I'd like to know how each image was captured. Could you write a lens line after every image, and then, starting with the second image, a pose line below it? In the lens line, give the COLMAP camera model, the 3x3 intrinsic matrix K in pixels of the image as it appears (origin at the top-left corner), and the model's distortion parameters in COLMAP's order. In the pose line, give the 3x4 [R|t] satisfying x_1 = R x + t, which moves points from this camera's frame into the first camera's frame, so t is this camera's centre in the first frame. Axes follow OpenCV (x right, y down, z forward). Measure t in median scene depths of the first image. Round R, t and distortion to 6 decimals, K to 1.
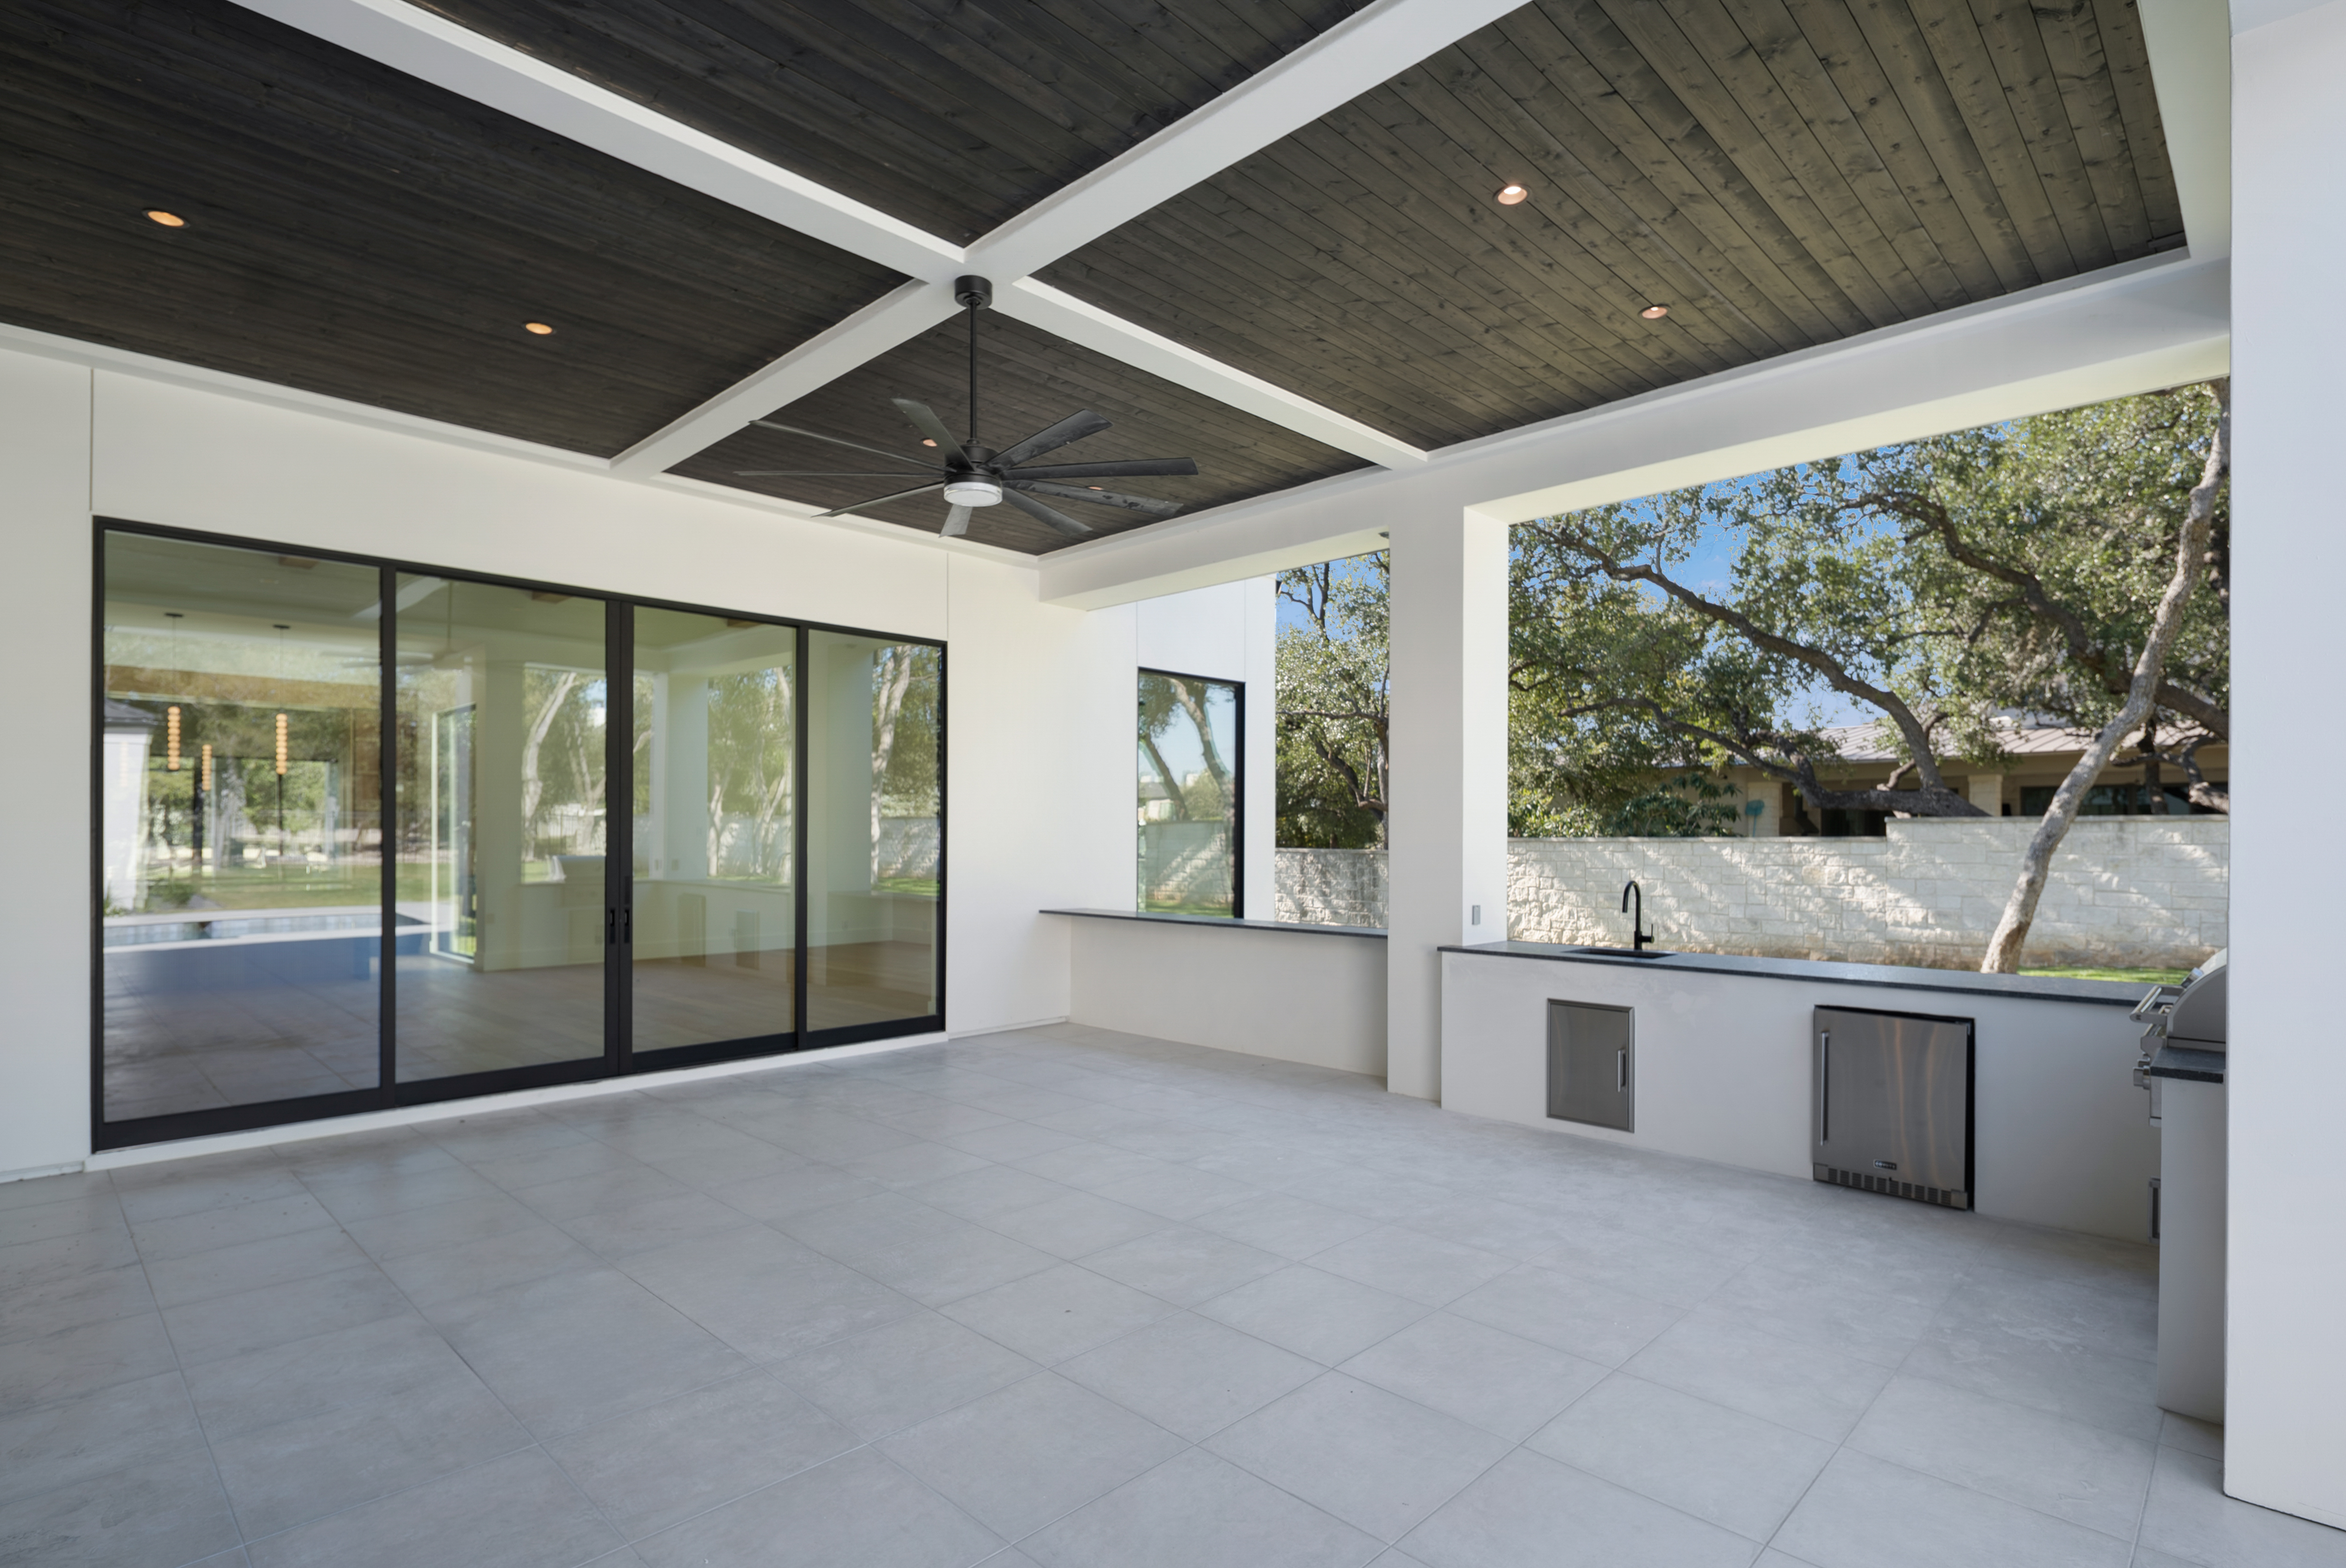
lens RADIAL K [[1177.1, 0, 1211.7], [0, 1177.1, 829.0], [0, 0, 1]] dist [0.011764, -0.005249]
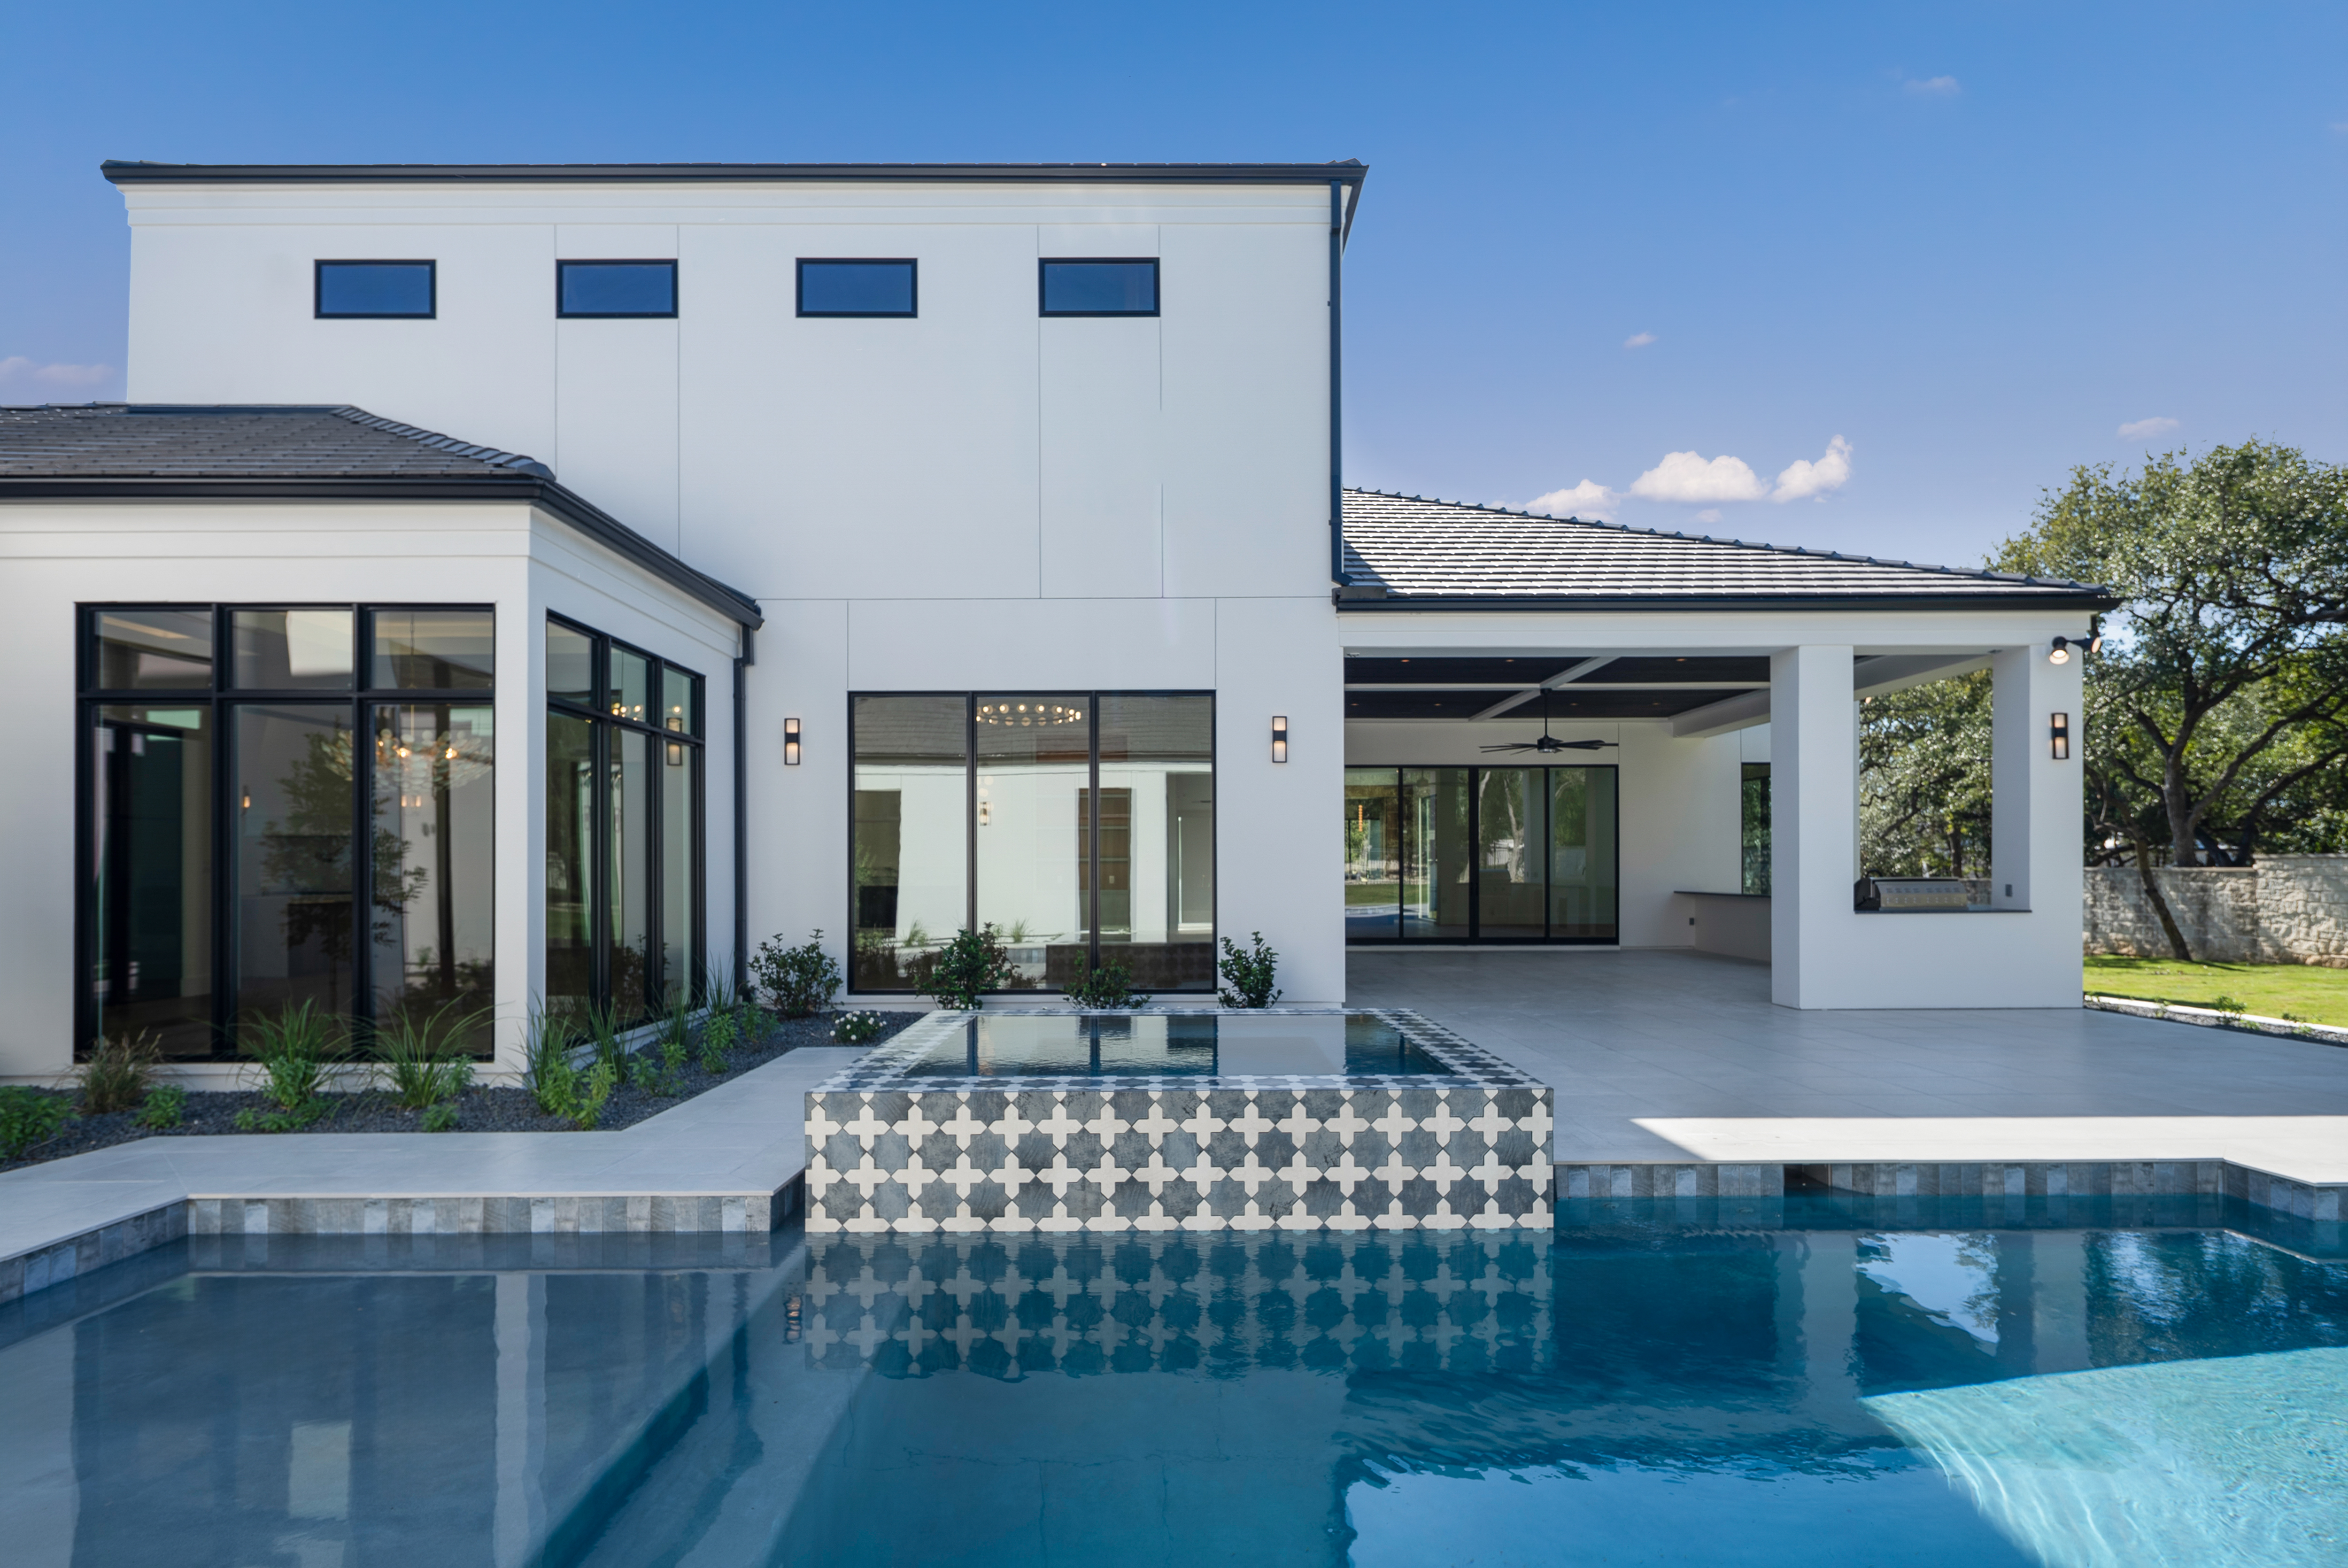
lens RADIAL K [[1178.1, 0, 1165.5], [0, 1178.1, 862.1], [0, 0, 1]] dist [0.011764, -0.005249]
pose [[0.690480, -0.006721, -0.723320, 0.346978], [0.009071, 0.999959, -0.000632, 0.006351], [0.723295, -0.006125, 0.690512, -0.491418]]
